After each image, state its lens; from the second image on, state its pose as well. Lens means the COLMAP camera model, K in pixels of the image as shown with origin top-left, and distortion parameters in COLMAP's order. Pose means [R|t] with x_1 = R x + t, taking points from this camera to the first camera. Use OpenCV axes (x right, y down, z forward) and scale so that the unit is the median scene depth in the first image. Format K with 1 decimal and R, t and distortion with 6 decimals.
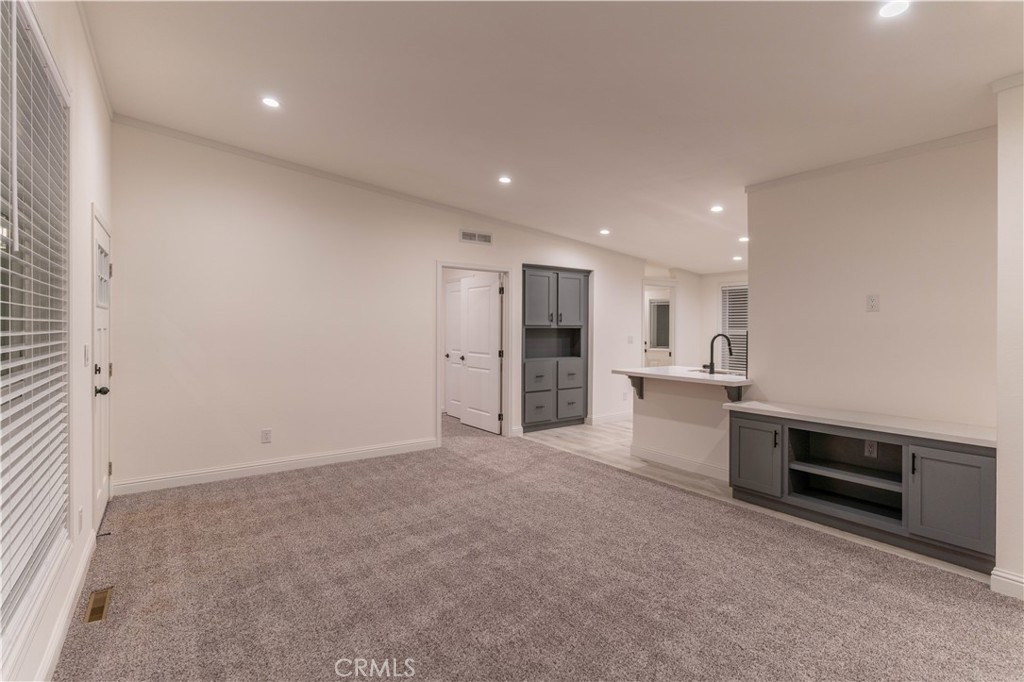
lens RADIAL K [[483.7, 0, 518.5], [0, 483.7, 332.4], [0, 0, 1]] dist [0.004777, -0.001511]
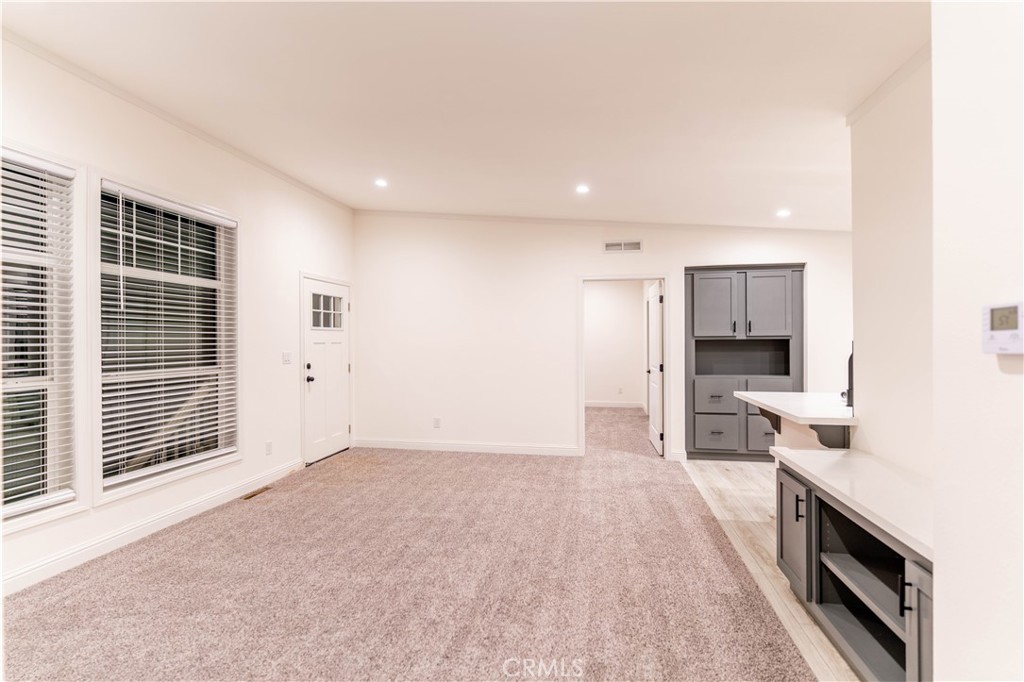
lens RADIAL K [[483.7, 0, 518.2], [0, 483.7, 343.7], [0, 0, 1]] dist [0.004777, -0.001511]
pose [[0.695643, -0.003812, -0.718378, 0.555049], [0.001297, 0.999991, -0.004050, 0.001990], [0.718387, 0.001886, 0.695642, 0.213166]]
